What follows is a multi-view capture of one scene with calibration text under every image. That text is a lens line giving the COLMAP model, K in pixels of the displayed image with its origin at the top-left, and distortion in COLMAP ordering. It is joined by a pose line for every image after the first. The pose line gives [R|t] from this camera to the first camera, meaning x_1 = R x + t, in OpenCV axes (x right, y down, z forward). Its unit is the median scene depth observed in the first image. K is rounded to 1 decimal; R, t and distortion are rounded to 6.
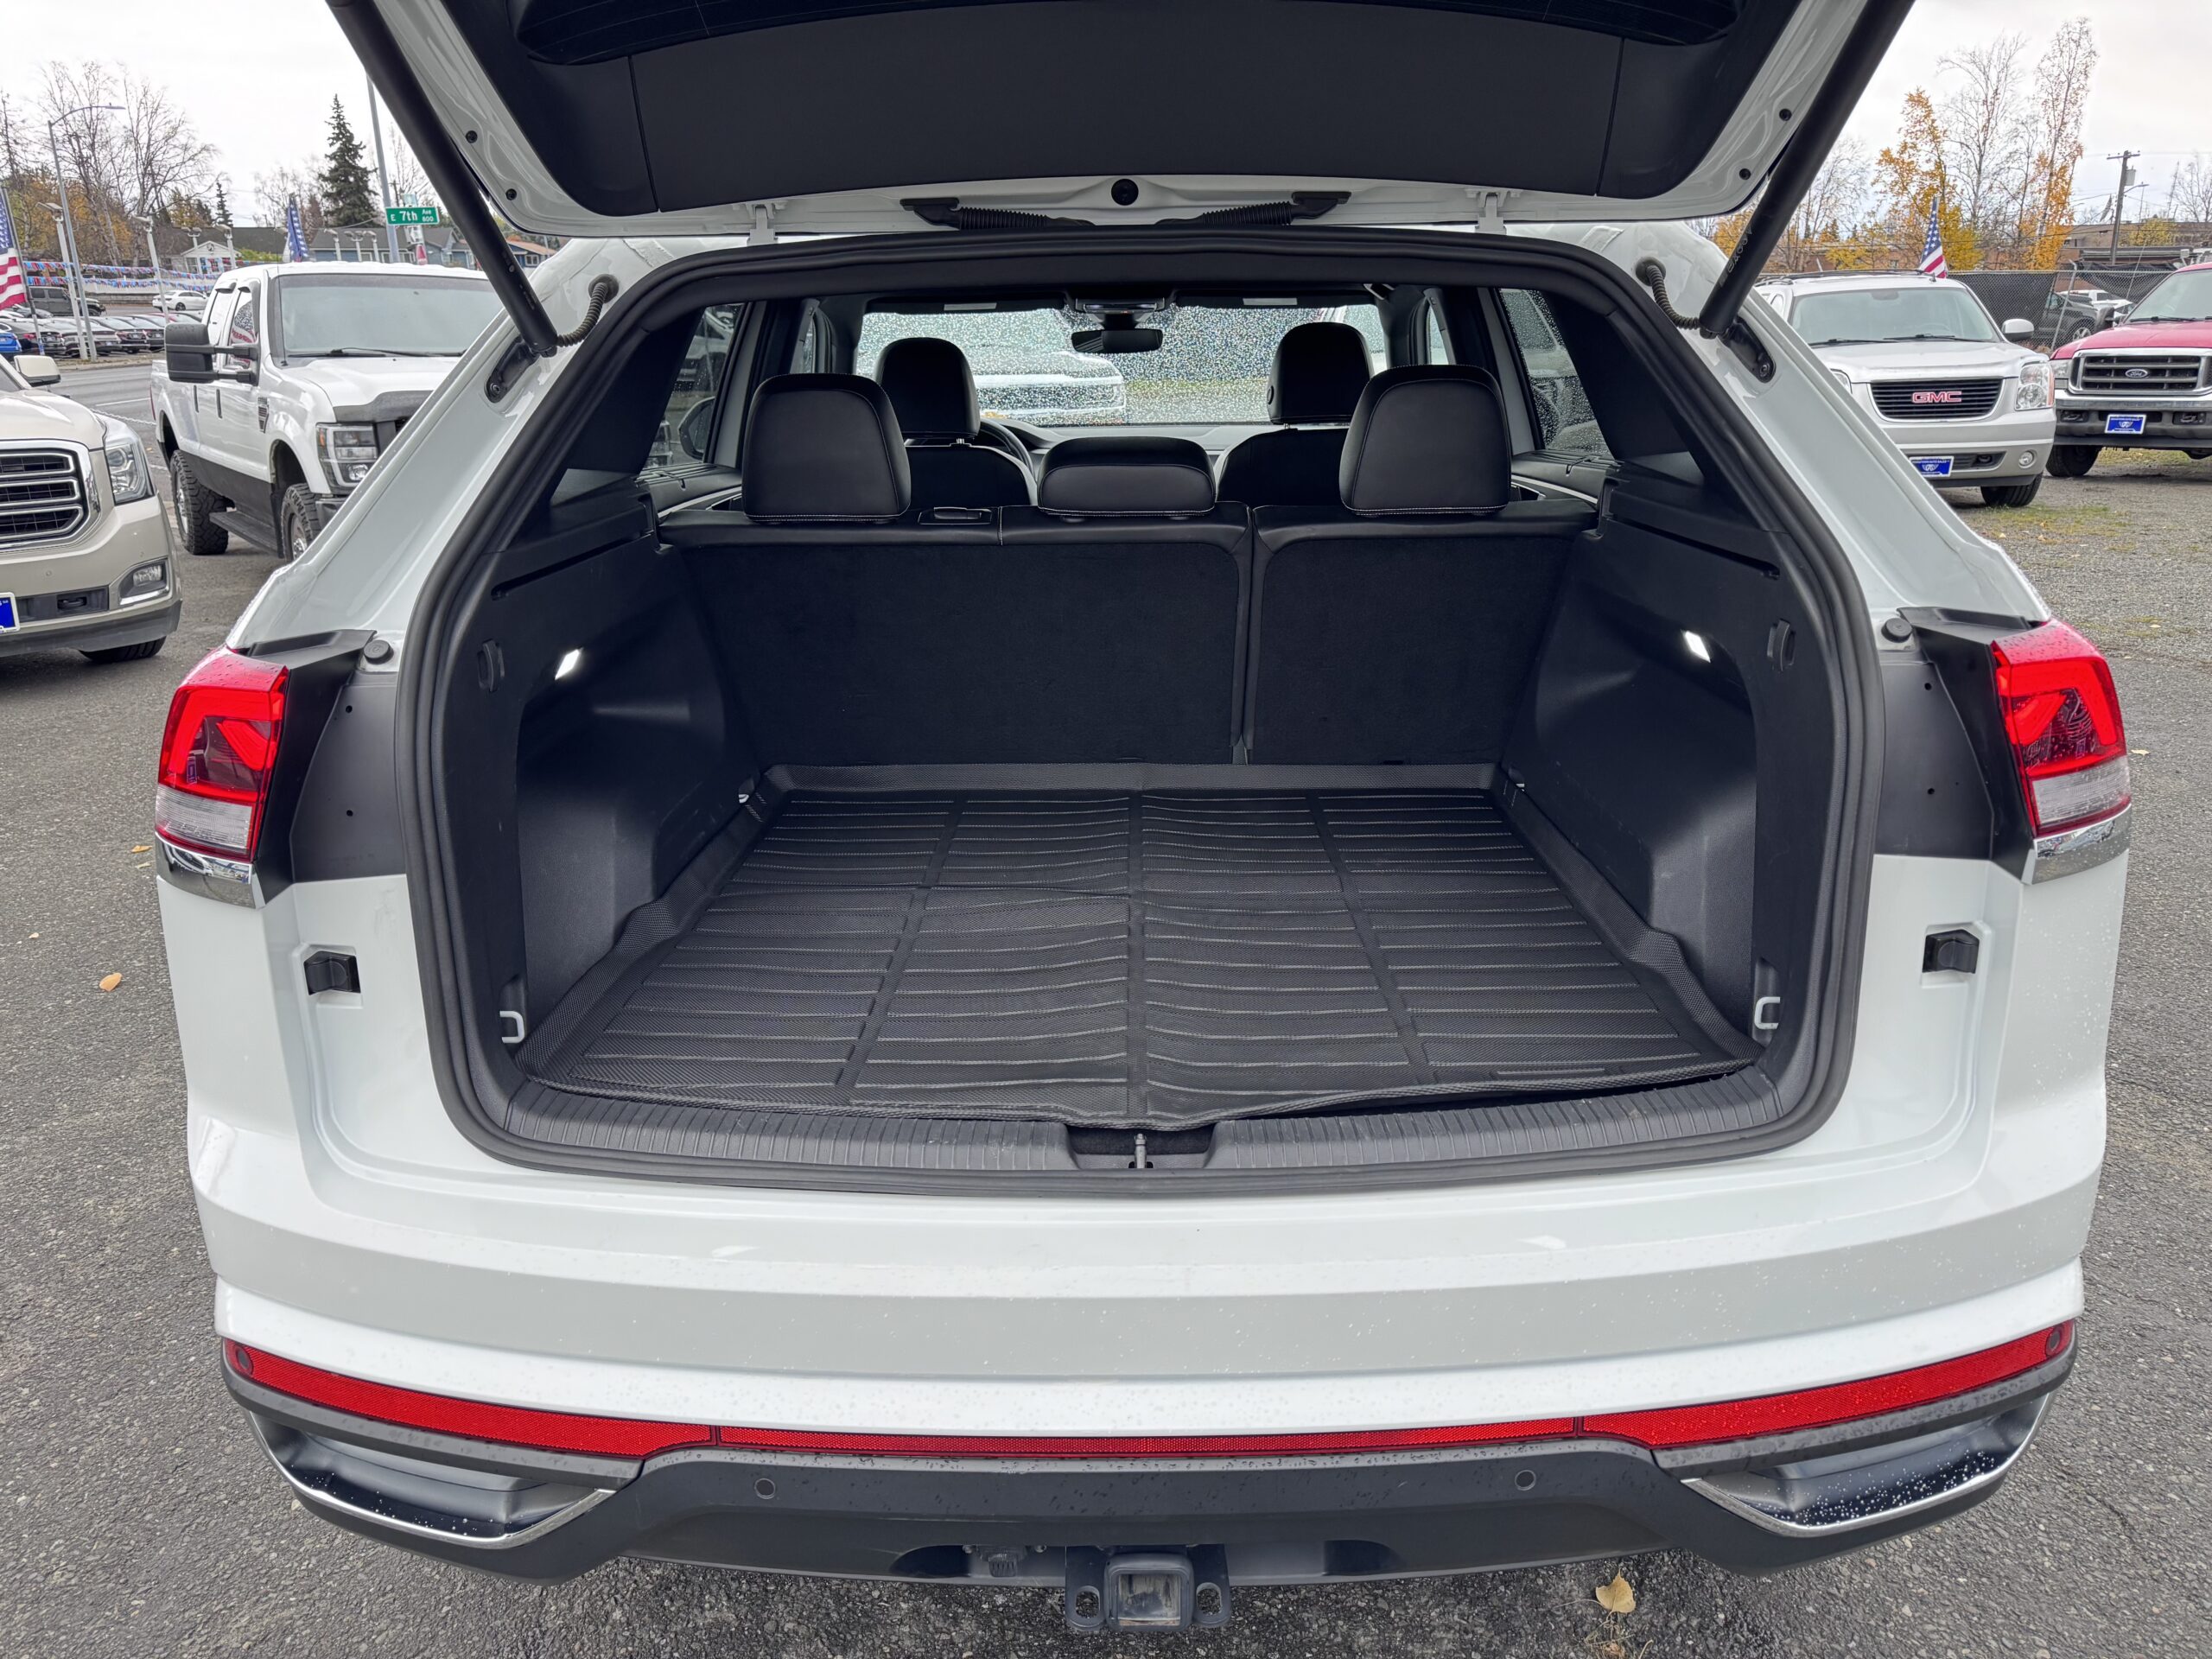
lens RADIAL K [[1581.9, 0, 1096.4], [0, 1581.9, 829.5], [0, 0, 1]] dist [0.040339, -0.043379]
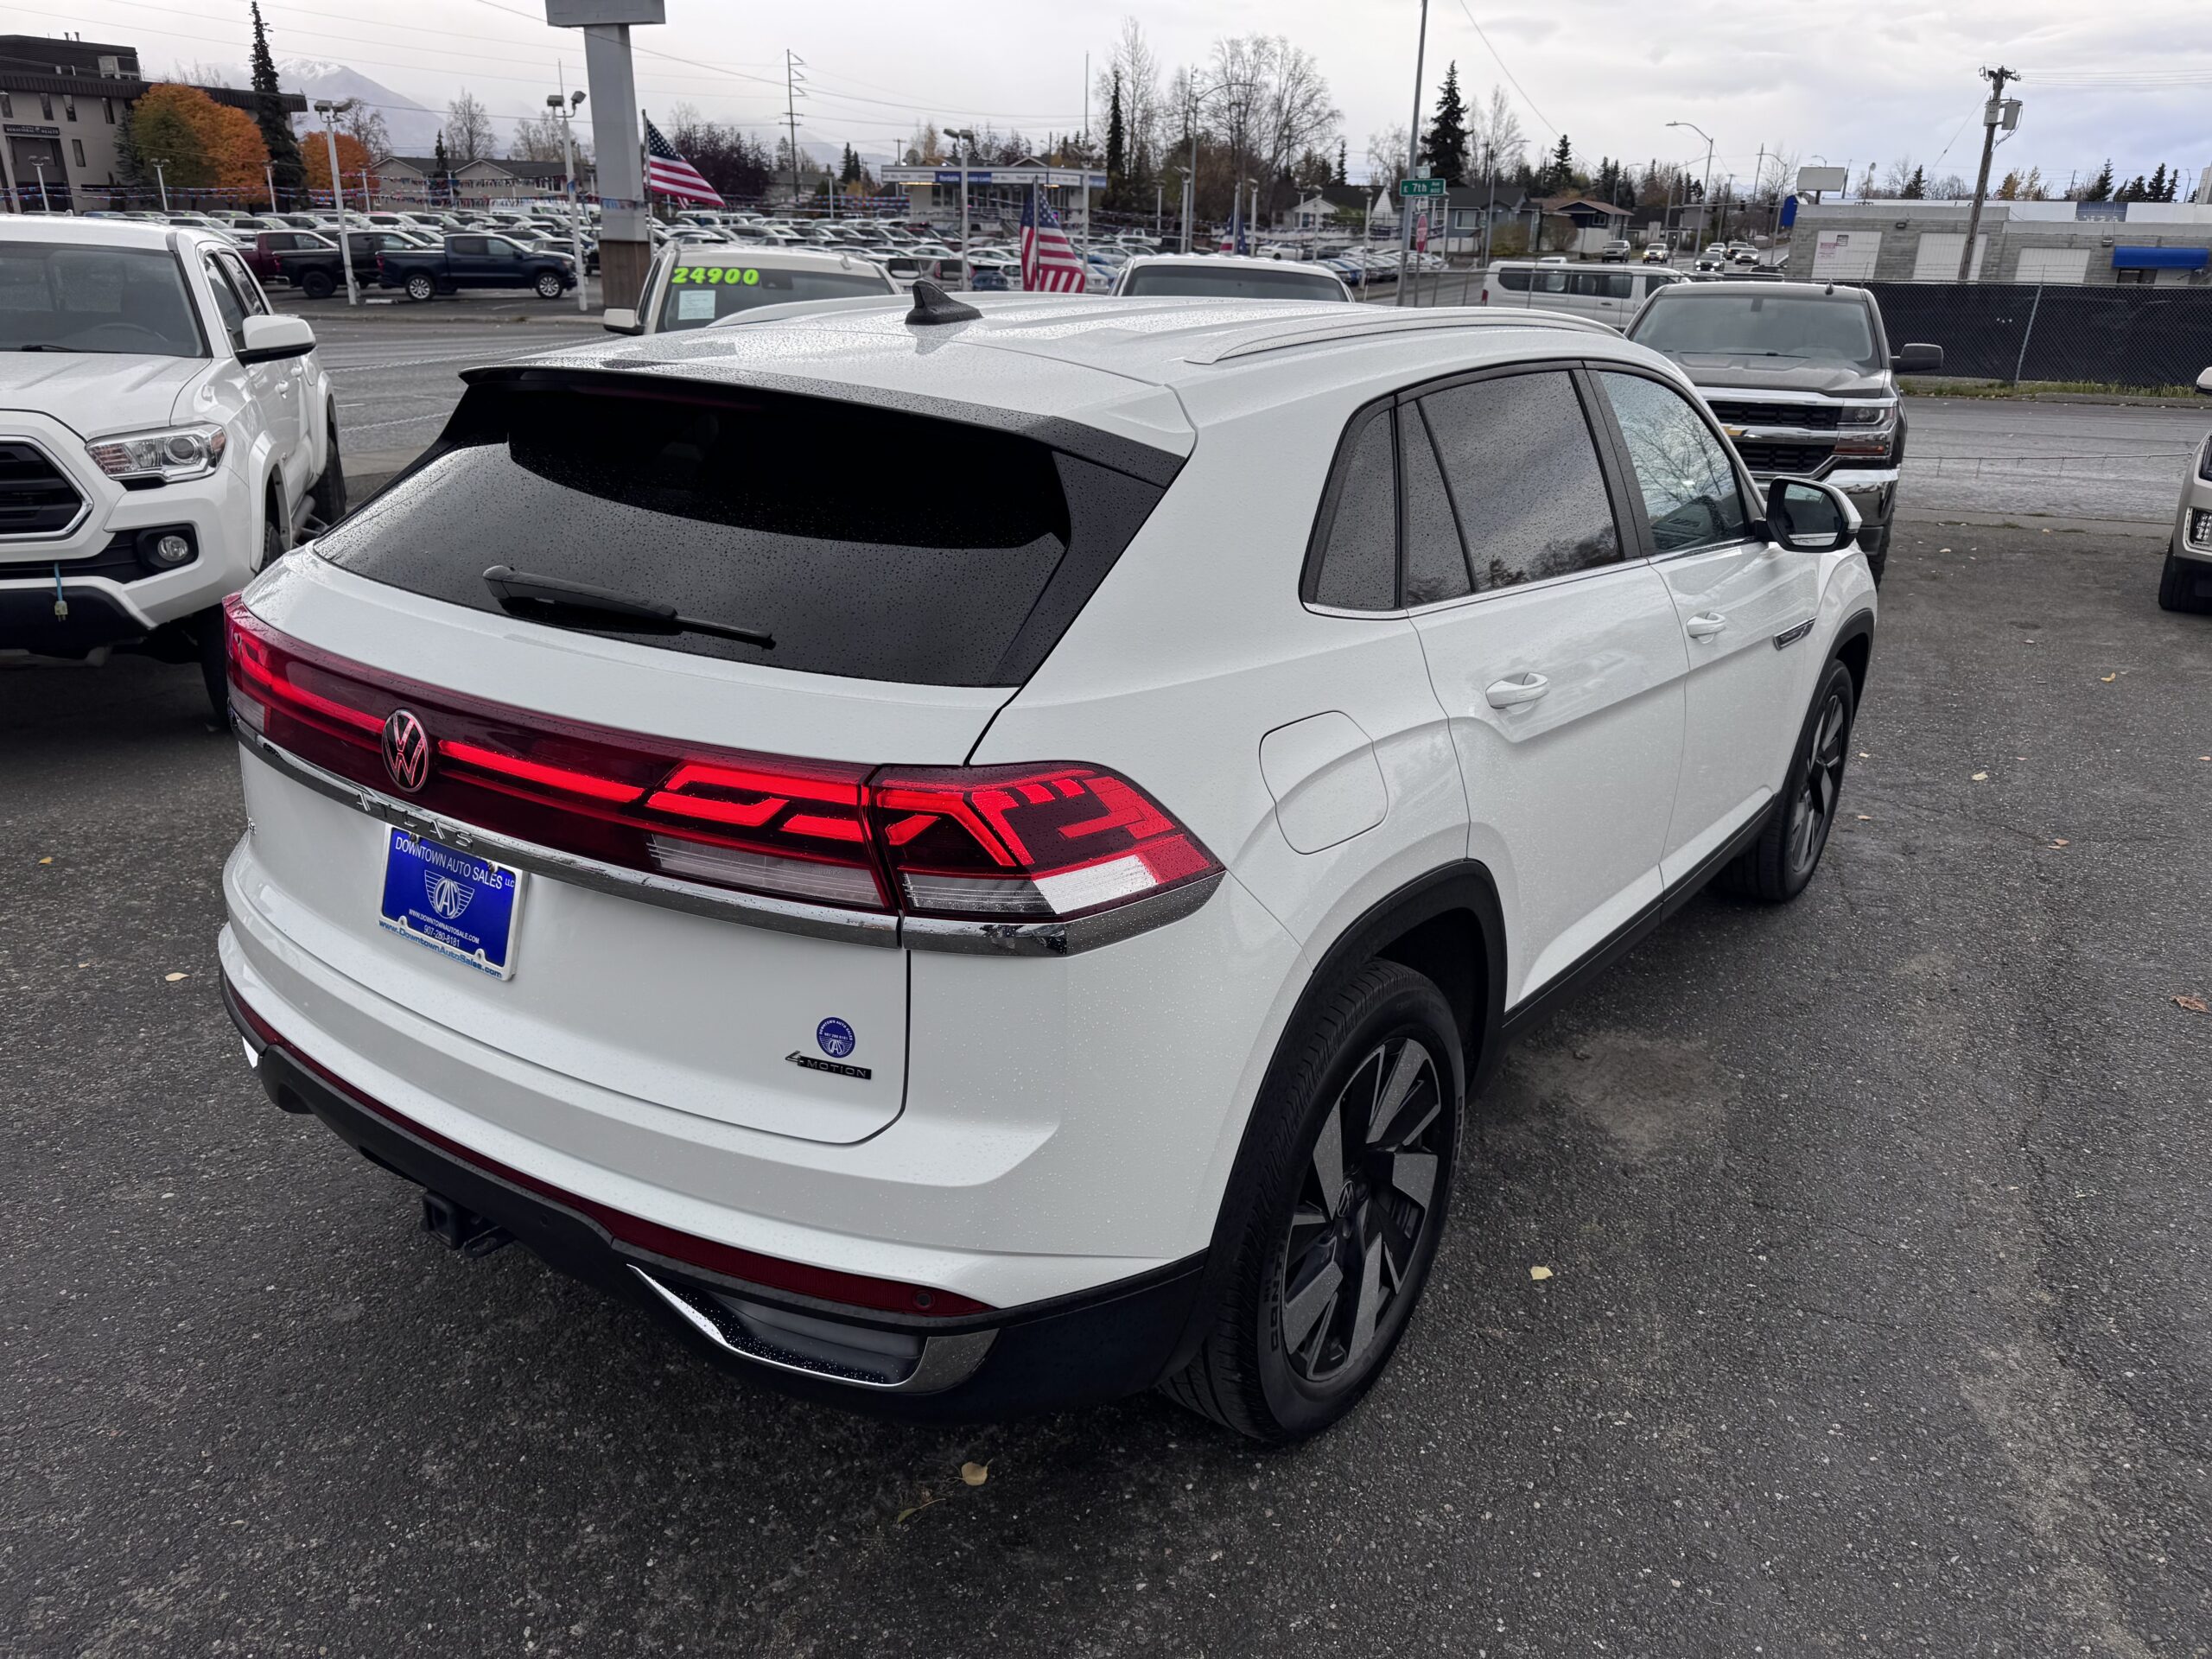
lens RADIAL K [[1581.9, 0, 1117.6], [0, 1581.9, 818.1], [0, 0, 1]] dist [0.040339, -0.043379]
pose [[0.818238, 0.222935, -0.529892, 0.209687], [-0.213183, 0.973694, 0.080462, -0.032791], [0.533891, 0.047127, 0.844239, -0.006760]]
